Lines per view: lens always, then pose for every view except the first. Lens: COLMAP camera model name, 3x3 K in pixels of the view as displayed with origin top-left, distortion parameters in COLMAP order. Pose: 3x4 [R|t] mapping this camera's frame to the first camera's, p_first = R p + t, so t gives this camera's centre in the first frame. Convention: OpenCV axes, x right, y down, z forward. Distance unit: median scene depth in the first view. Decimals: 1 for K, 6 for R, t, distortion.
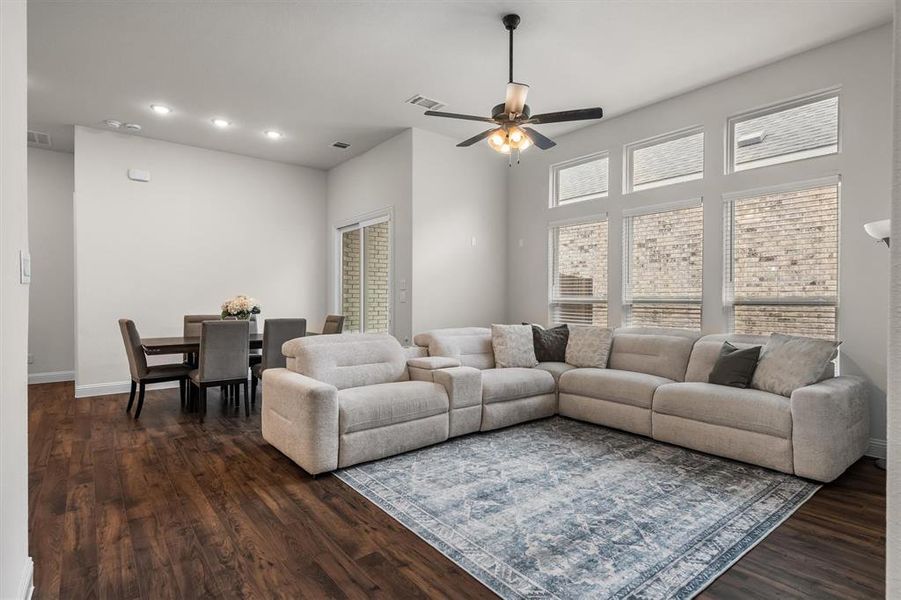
lens RADIAL K [[456.9, 0, 450.7], [0, 456.9, 302.0], [0, 0, 1]] dist [0.001438, 0.000204]
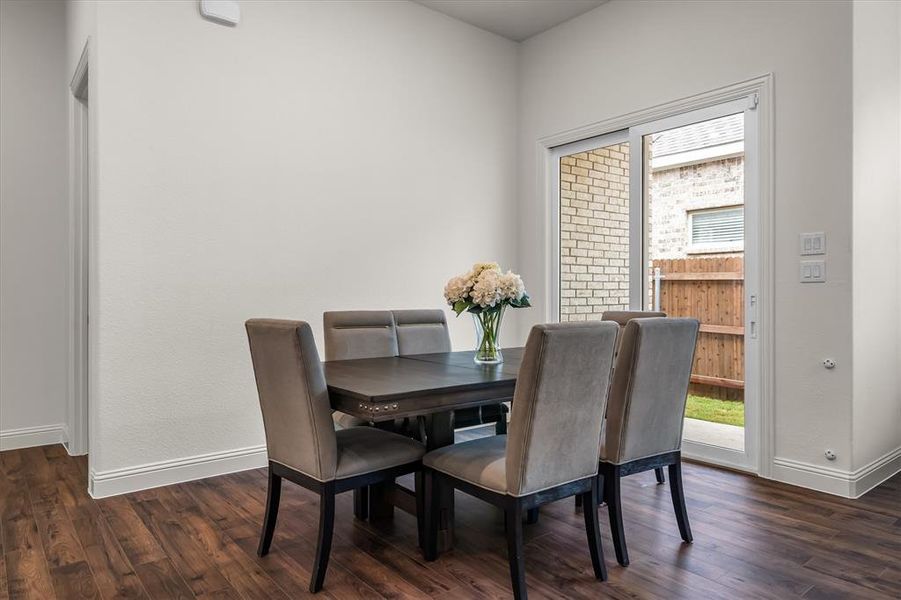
lens RADIAL K [[581.7, 0, 449.7], [0, 581.7, 296.4], [0, 0, 1]] dist [0.000735, 0.000511]
pose [[0.999975, 0.000351, 0.007024, -0.779255], [-0.000321, 0.999991, -0.004294, 0.028064], [-0.007025, 0.004292, 0.999966, 0.706630]]
